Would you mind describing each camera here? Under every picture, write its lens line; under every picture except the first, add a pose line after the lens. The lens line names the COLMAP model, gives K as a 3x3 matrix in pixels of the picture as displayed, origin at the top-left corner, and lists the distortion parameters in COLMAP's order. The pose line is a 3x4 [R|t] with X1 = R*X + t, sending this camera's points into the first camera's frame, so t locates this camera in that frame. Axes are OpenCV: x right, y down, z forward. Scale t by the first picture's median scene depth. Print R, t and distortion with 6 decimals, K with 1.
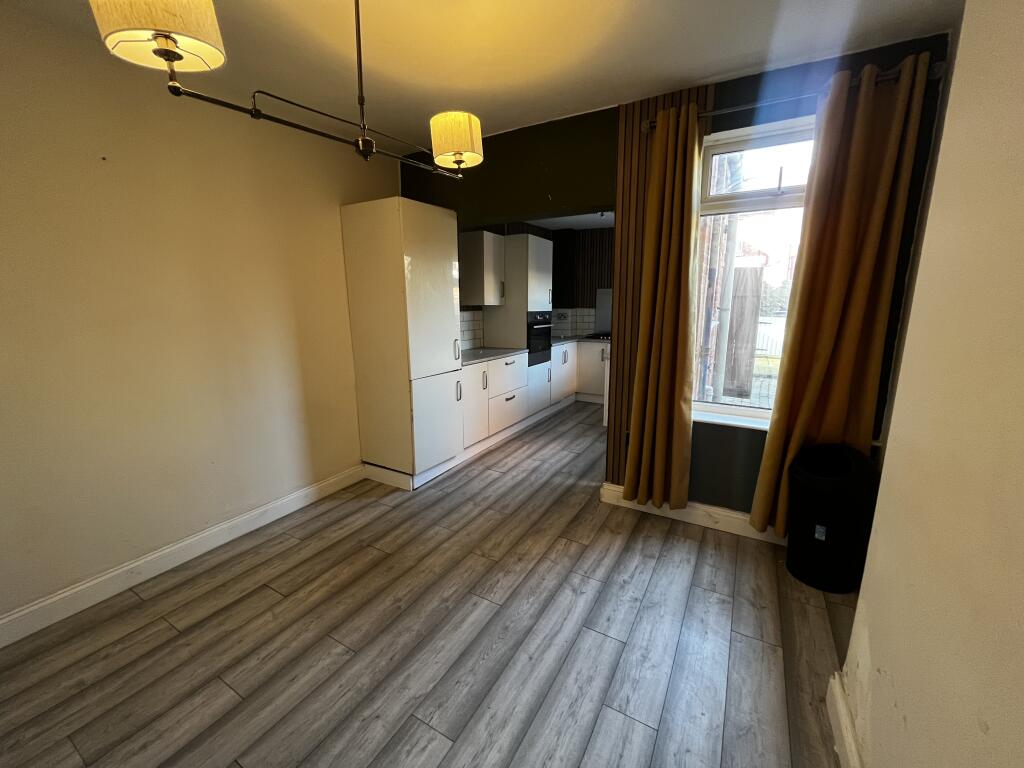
lens RADIAL K [[414.1, 0, 510.3], [0, 414.1, 380.5], [0, 0, 1]] dist [-0.001678, 0.000127]
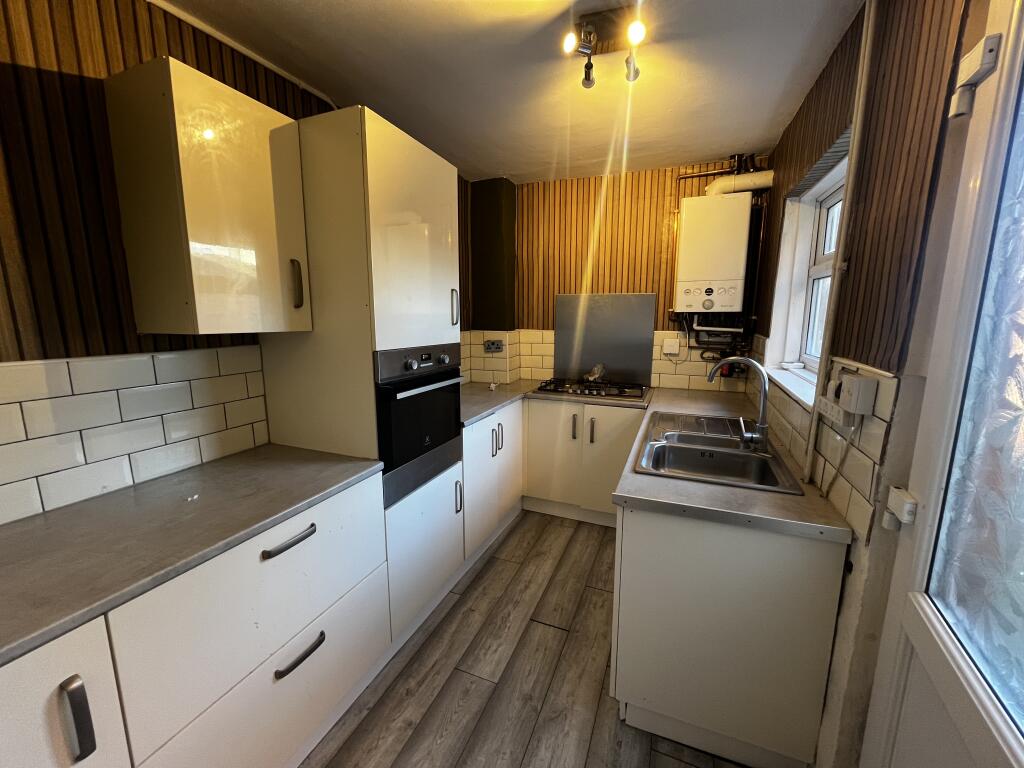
lens RADIAL K [[414.1, 0, 511.7], [0, 414.1, 384.5], [0, 0, 1]] dist [-0.001678, 0.000127]
pose [[0.990347, -0.015716, 0.137717, 0.131382], [0.019146, 0.999538, -0.023620, -0.164691], [-0.137282, 0.026029, 0.990190, 0.836906]]
